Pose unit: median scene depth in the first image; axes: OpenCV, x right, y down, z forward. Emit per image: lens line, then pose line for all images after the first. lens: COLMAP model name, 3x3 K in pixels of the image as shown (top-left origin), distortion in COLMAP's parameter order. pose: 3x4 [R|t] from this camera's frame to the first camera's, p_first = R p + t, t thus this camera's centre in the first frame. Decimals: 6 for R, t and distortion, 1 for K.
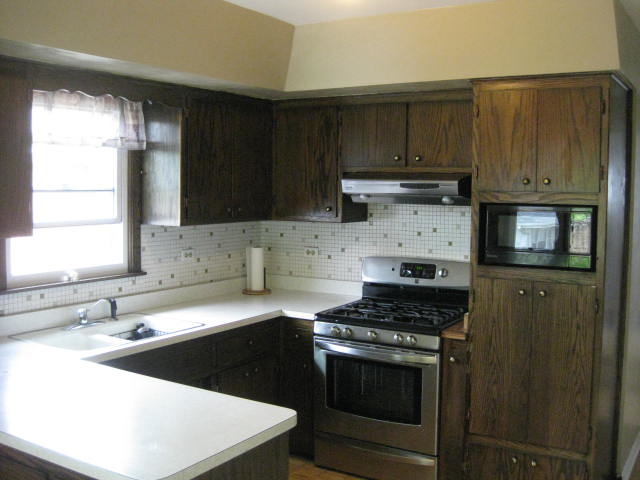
lens RADIAL K [[732.1, 0, 320.0], [0, 732.1, 240.0], [0, 0, 1]] dist [-0.141856, 0.036103]
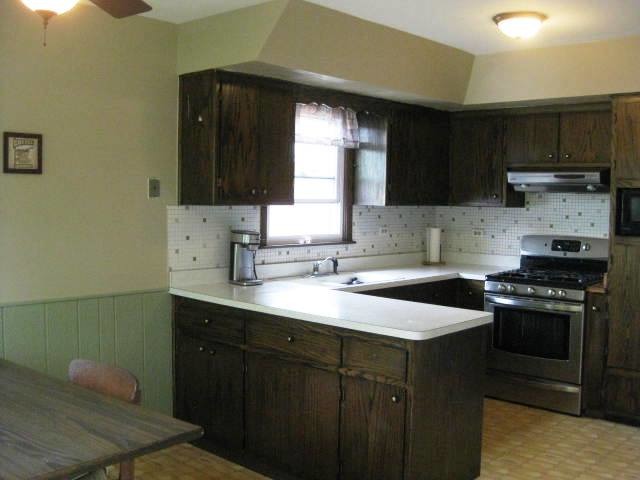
lens RADIAL K [[732.1, 0, 320.0], [0, 732.1, 240.0], [0, 0, 1]] dist [-0.141856, 0.036103]
pose [[0.984673, 0.016115, -0.173665, -0.075038], [-0.019715, 0.999625, -0.019028, 0.070353], [0.173293, 0.022160, 0.984621, -0.327241]]
